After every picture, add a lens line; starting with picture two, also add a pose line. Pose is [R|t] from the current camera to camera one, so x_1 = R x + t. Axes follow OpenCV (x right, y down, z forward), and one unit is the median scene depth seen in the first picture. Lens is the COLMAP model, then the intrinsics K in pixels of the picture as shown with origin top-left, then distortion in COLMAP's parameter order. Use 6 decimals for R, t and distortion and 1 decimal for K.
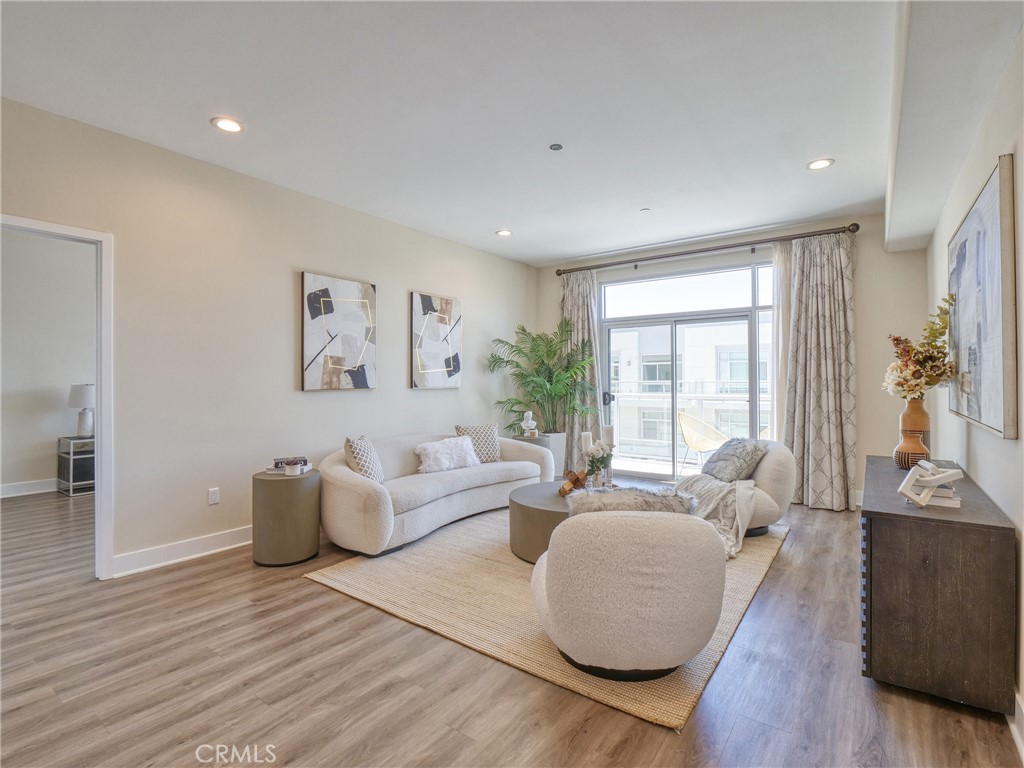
lens RADIAL K [[501.6, 0, 512.5], [0, 501.6, 375.9], [0, 0, 1]] dist [-0.014325, 0.000781]
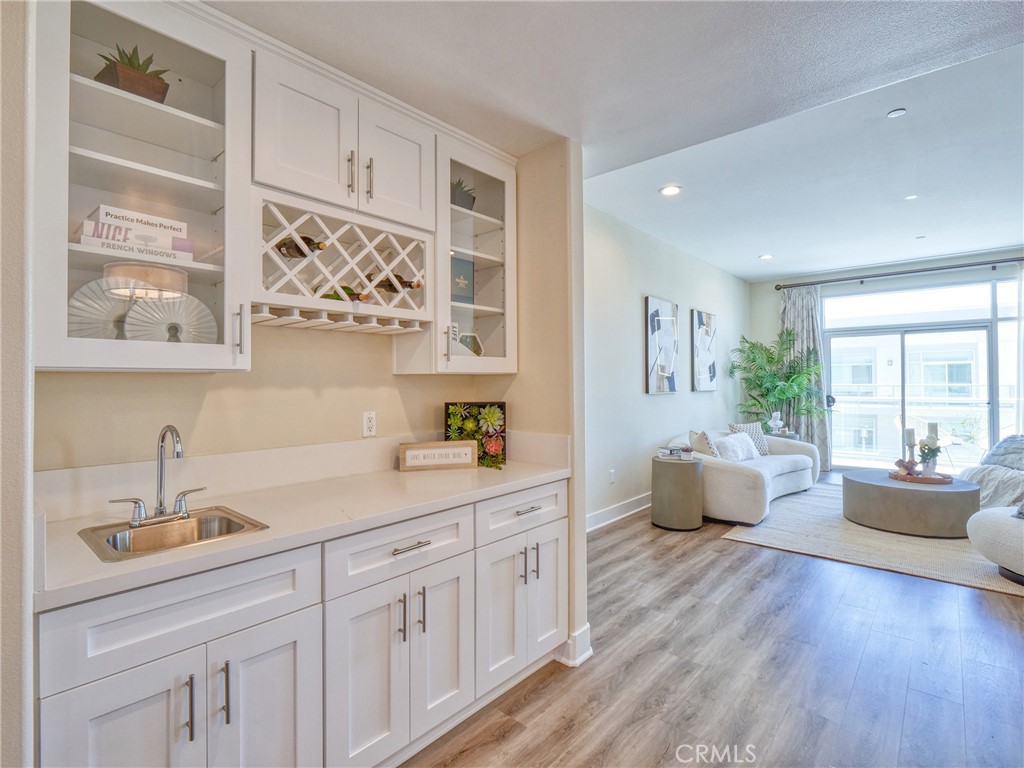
lens RADIAL K [[501.6, 0, 520.0], [0, 501.6, 377.6], [0, 0, 1]] dist [-0.014325, 0.000781]
pose [[0.996184, -0.002383, -0.087243, -0.482446], [0.001963, 0.999986, -0.004896, -0.002983], [0.087253, 0.004706, 0.996175, -0.191985]]
